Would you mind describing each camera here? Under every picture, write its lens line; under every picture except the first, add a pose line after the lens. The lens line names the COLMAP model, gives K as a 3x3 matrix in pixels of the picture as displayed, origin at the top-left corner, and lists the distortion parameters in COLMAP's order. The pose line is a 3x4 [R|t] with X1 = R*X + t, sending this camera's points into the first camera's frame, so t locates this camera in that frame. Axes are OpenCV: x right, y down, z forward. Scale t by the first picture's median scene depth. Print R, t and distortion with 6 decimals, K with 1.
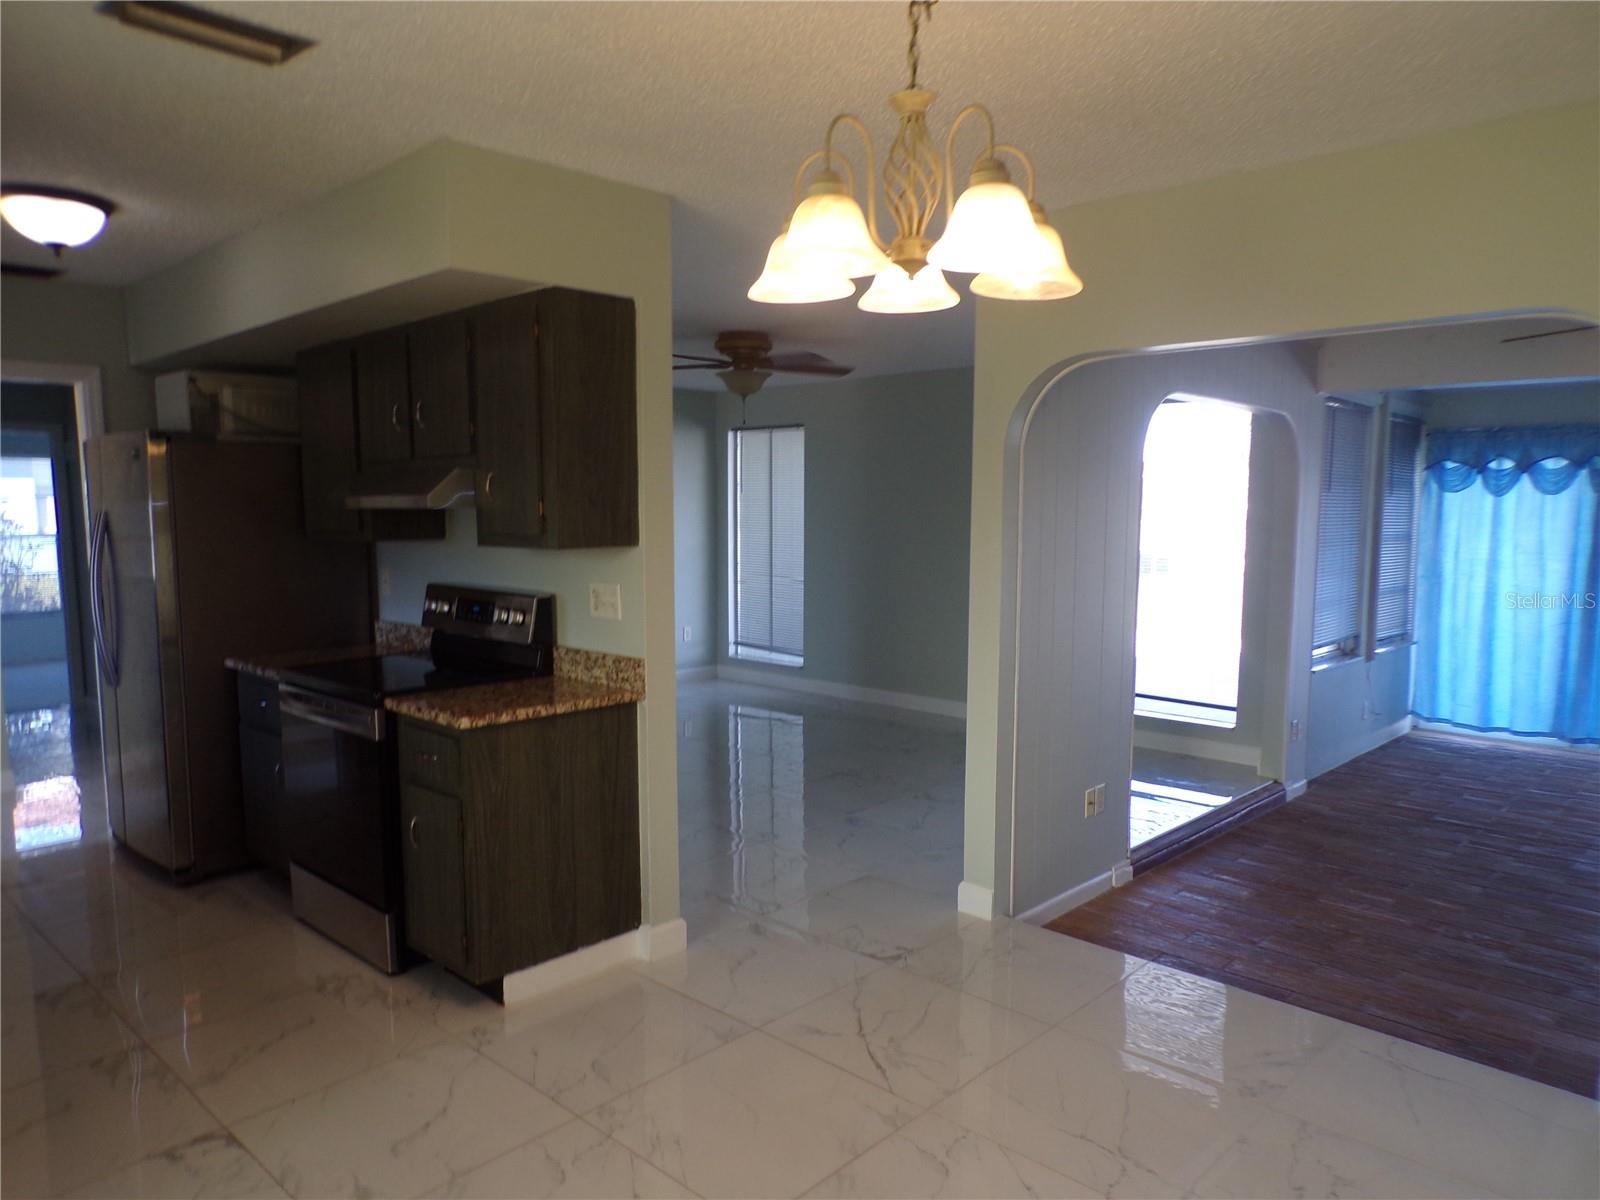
lens RADIAL K [[1092.5, 0, 798.2], [0, 1092.5, 618.6], [0, 0, 1]] dist [0.001108, 0.001788]
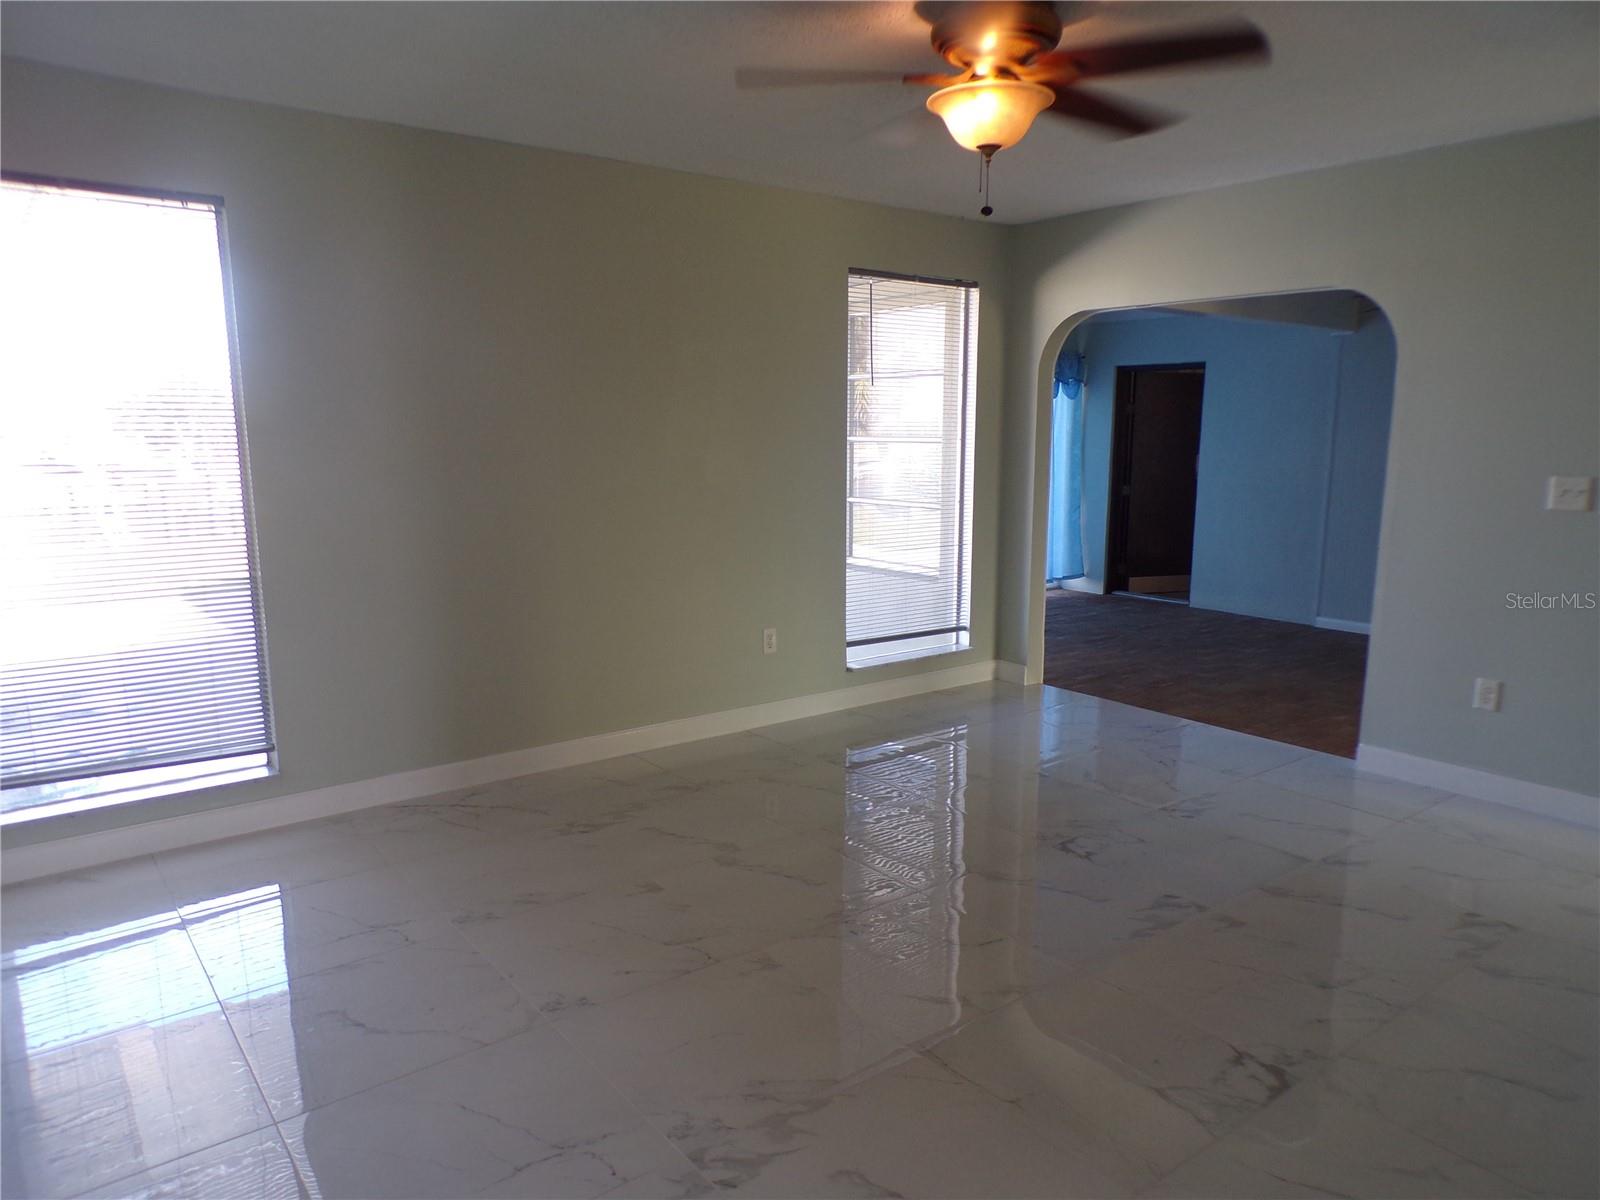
lens RADIAL K [[1092.5, 0, 798.2], [0, 1092.5, 618.6], [0, 0, 1]] dist [0.001108, 0.001788]
pose [[0.159849, -0.178866, 0.970801, -0.866643], [0.107953, 0.980716, 0.162917, -0.151746], [-0.981221, 0.078759, 0.176076, 1.627247]]
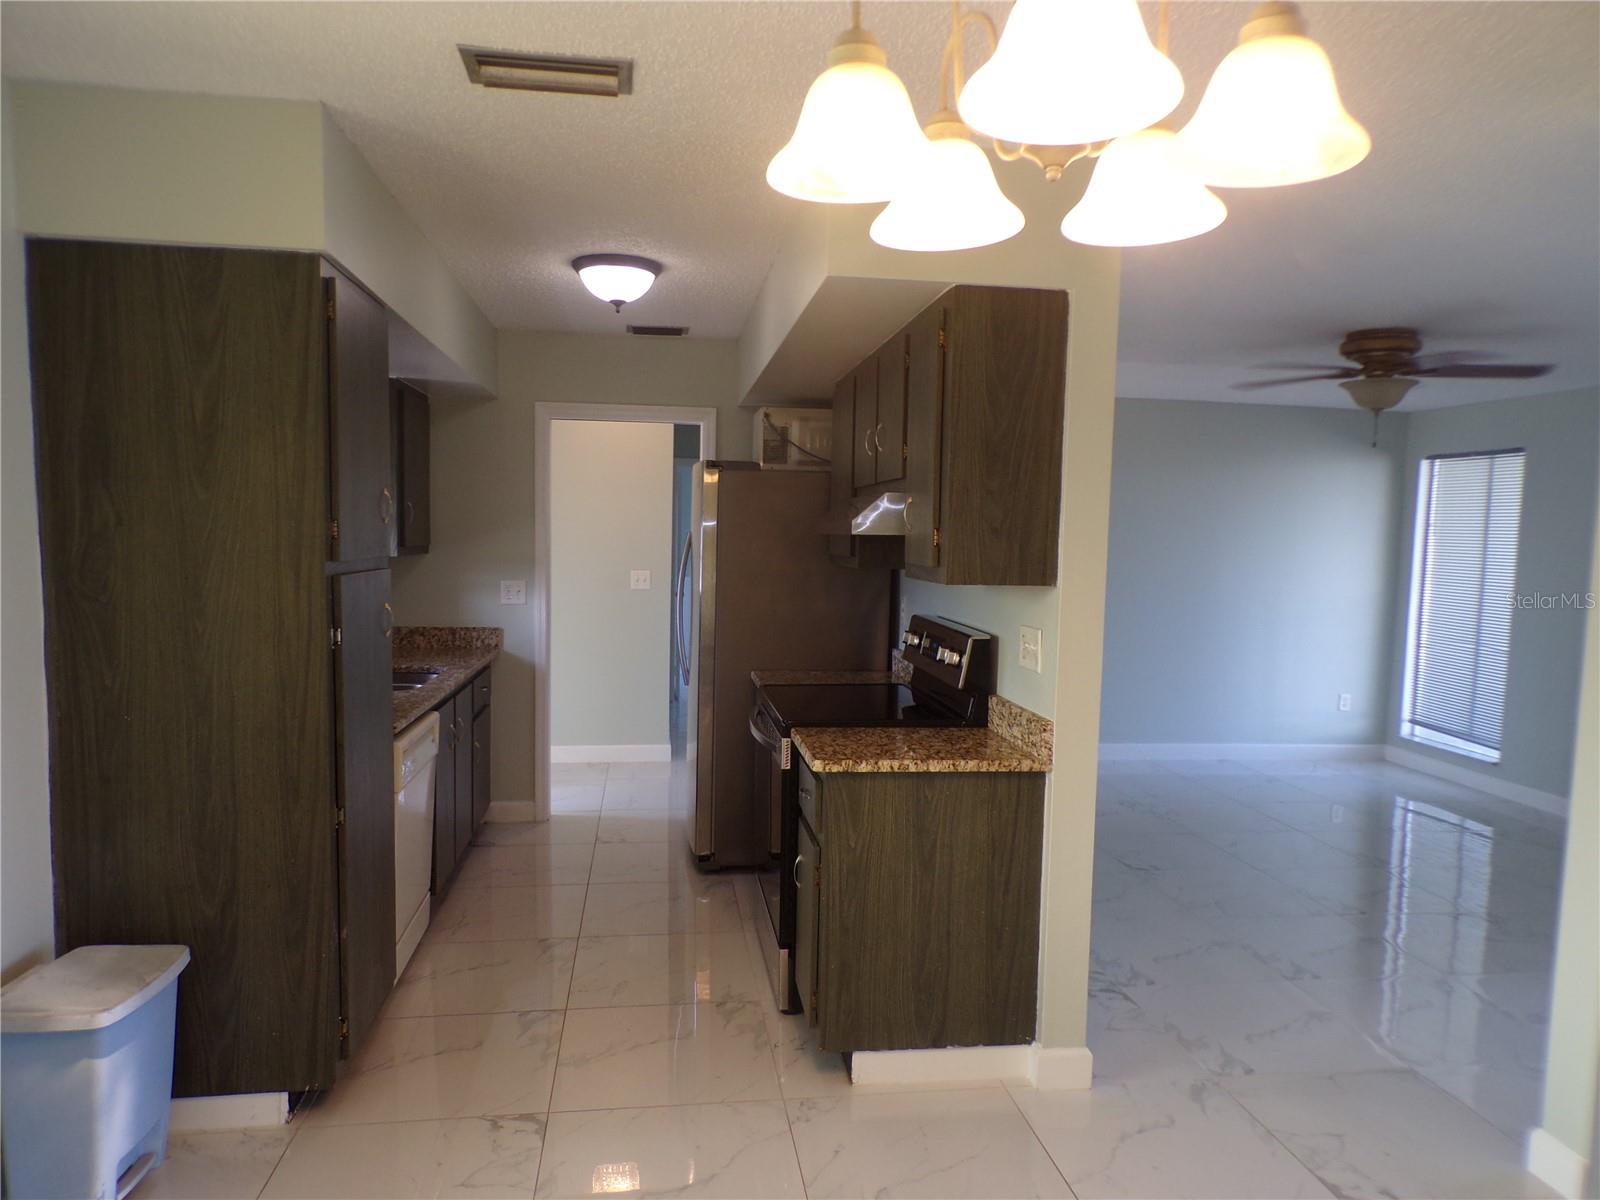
lens RADIAL K [[1092.5, 0, 798.2], [0, 1092.5, 618.6], [0, 0, 1]] dist [0.001108, 0.001788]
pose [[0.784595, 0.072843, -0.615714, 0.193944], [-0.094550, 0.995516, -0.002707, -0.019320], [0.612756, 0.060340, 0.787965, 0.205401]]
